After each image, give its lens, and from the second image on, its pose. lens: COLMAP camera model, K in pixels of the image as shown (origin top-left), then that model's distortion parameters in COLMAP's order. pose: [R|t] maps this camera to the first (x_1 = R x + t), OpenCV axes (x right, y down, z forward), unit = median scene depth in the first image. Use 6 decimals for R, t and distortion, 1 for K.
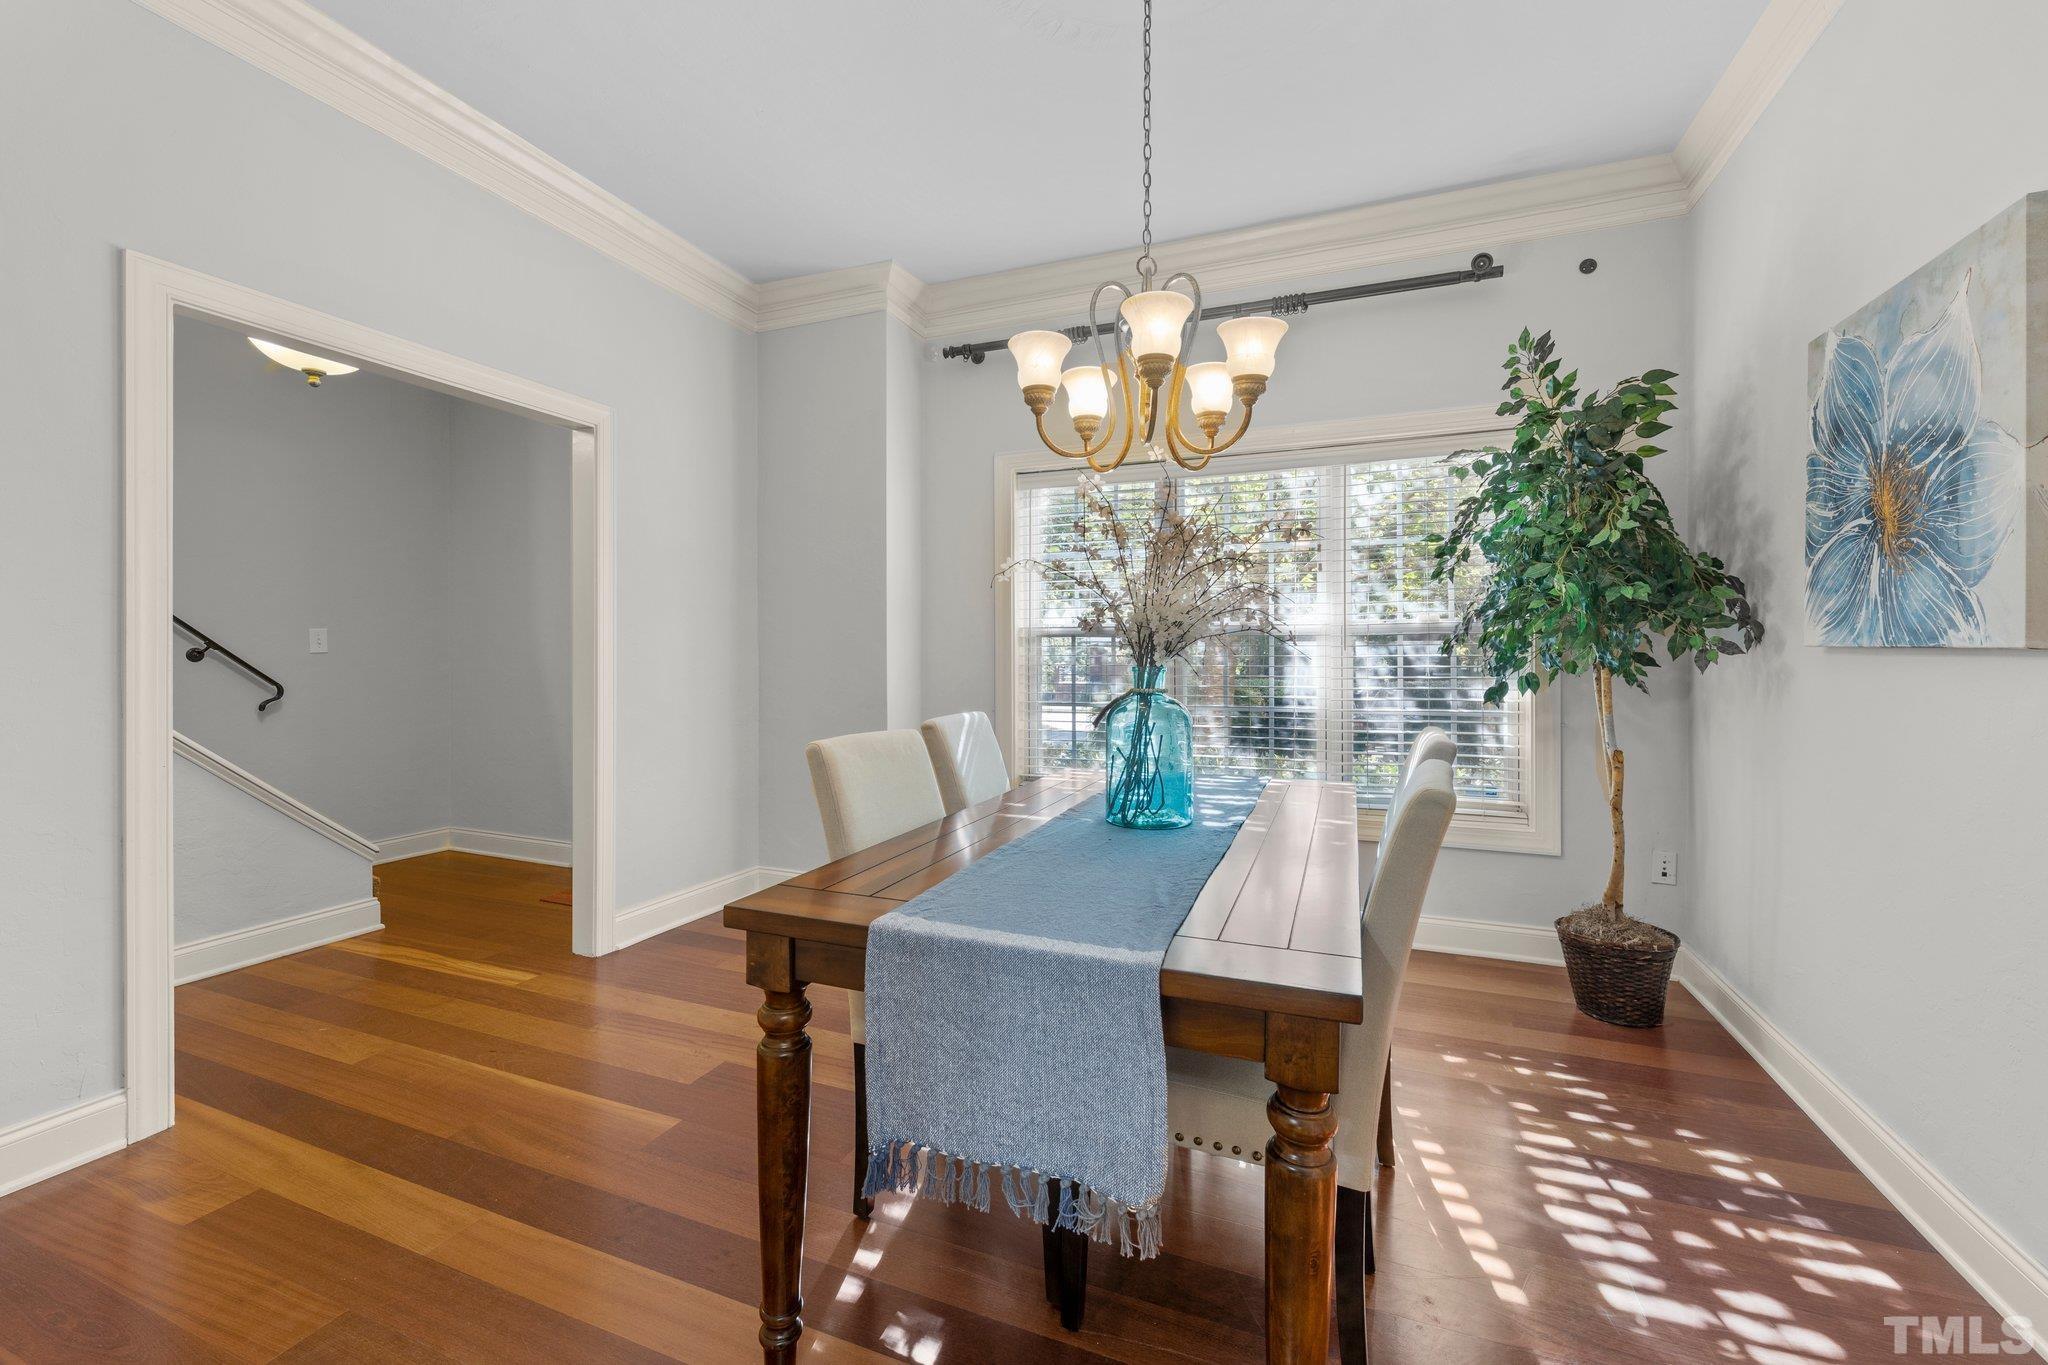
lens RADIAL K [[841.8, 0, 1020.3], [0, 841.8, 659.6], [0, 0, 1]] dist [0.010688, -0.006911]
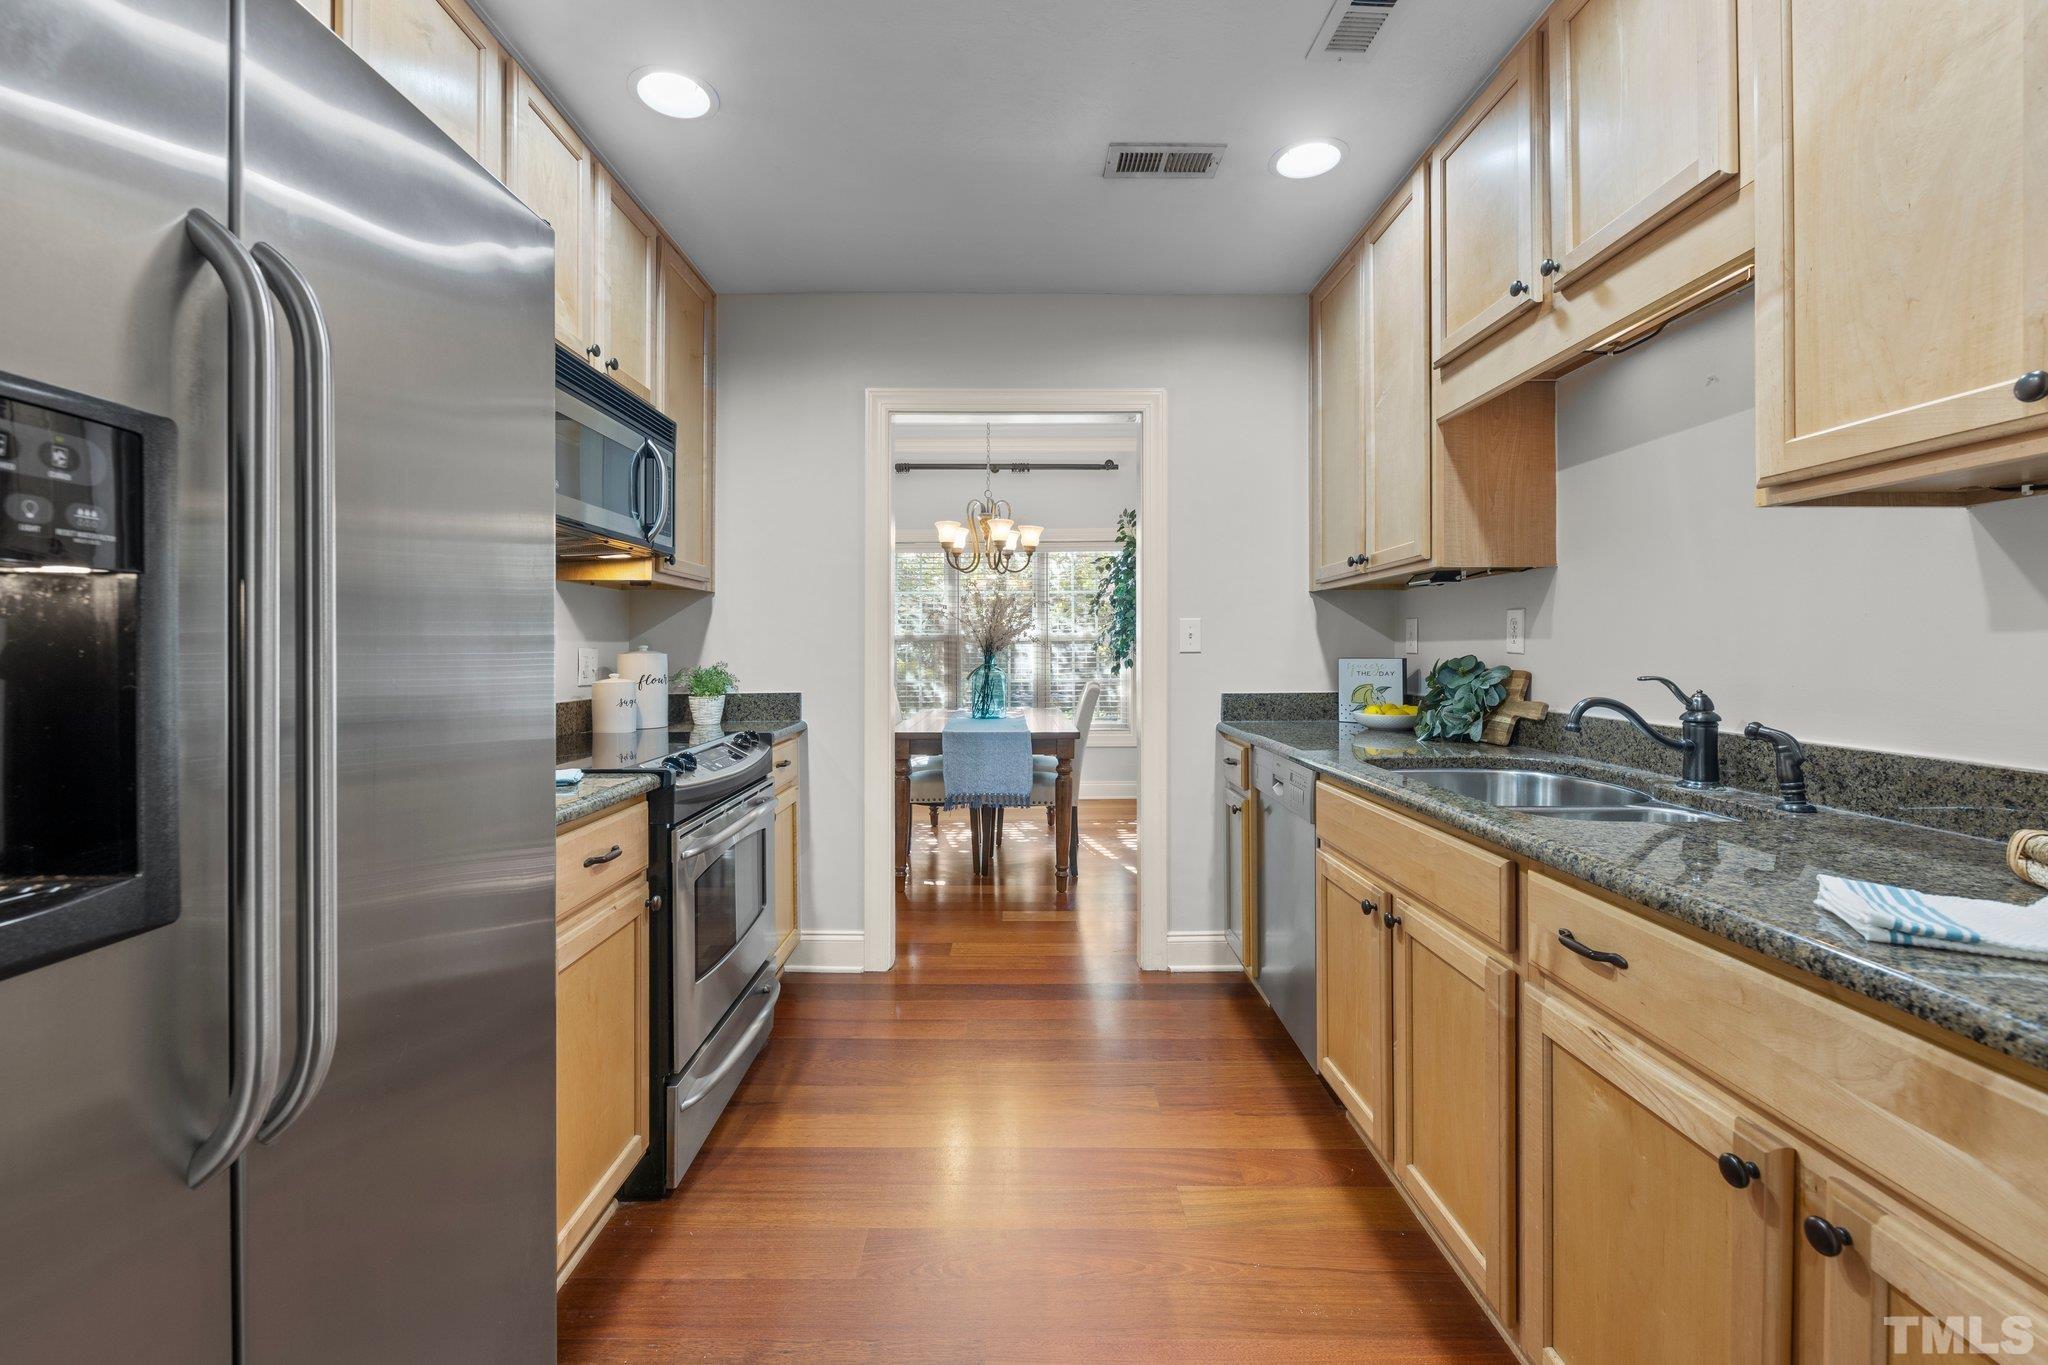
lens RADIAL K [[843.0, 0, 1025.0], [0, 843.0, 667.6], [0, 0, 1]] dist [0.009247, -0.004237]
pose [[0.925235, -0.007784, 0.379315, -0.595081], [0.003815, 0.999930, 0.011216, 0.015647], [-0.379375, -0.008931, 0.925200, -1.152314]]
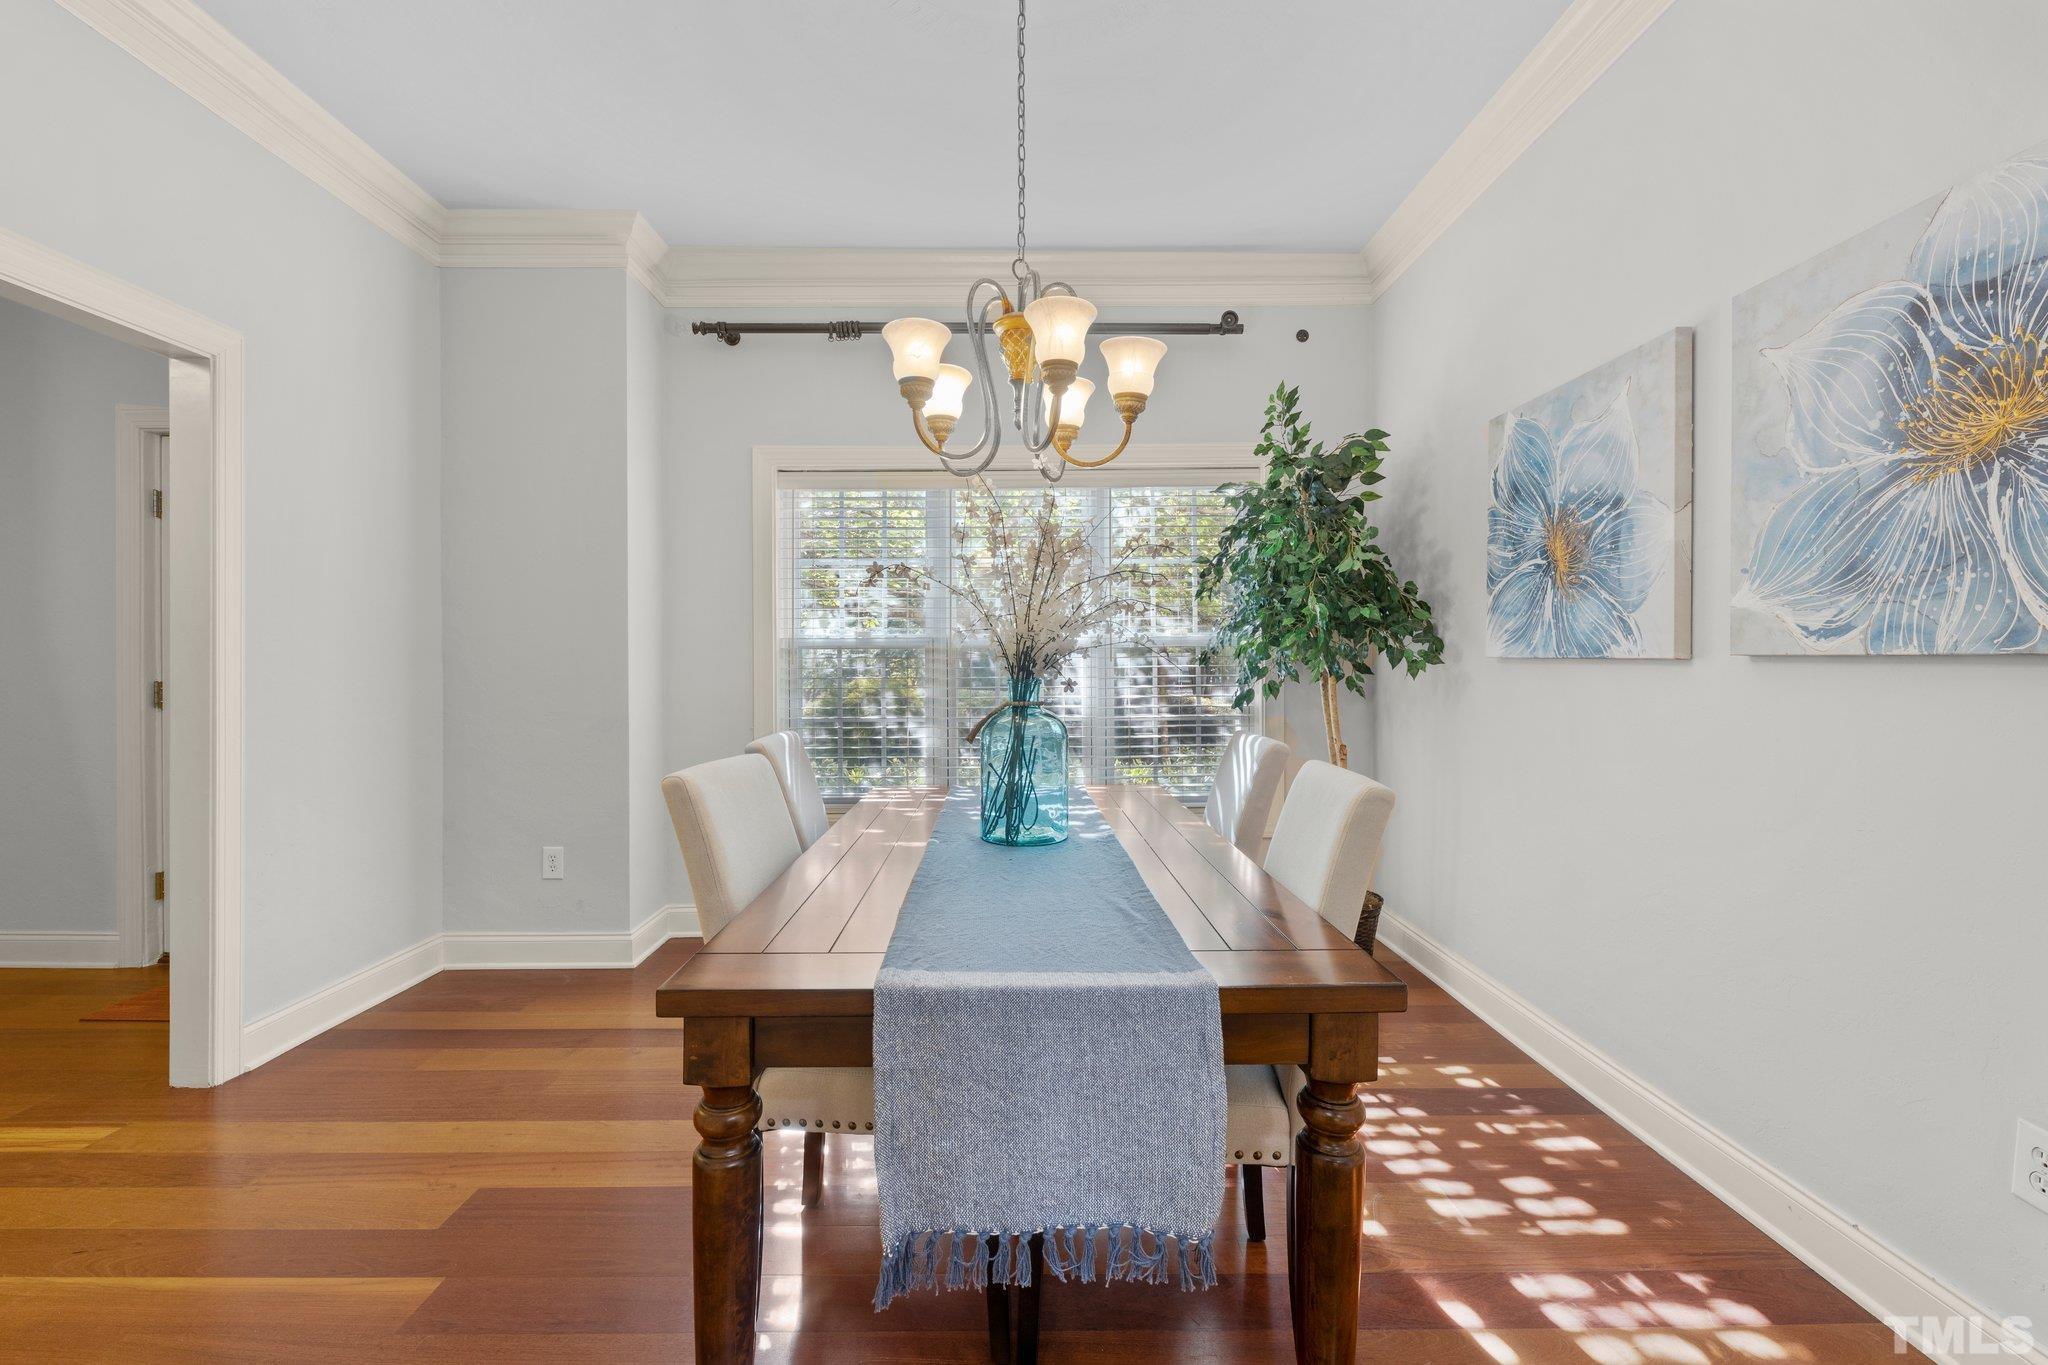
lens RADIAL K [[843.0, 0, 1025.0], [0, 843.0, 667.6], [0, 0, 1]] dist [0.009247, -0.004237]
pose [[0.924509, -0.005599, 0.381118, -0.188541], [0.007189, 0.999970, -0.002749, -0.001803], [-0.381091, 0.005281, 0.924522, 0.080372]]
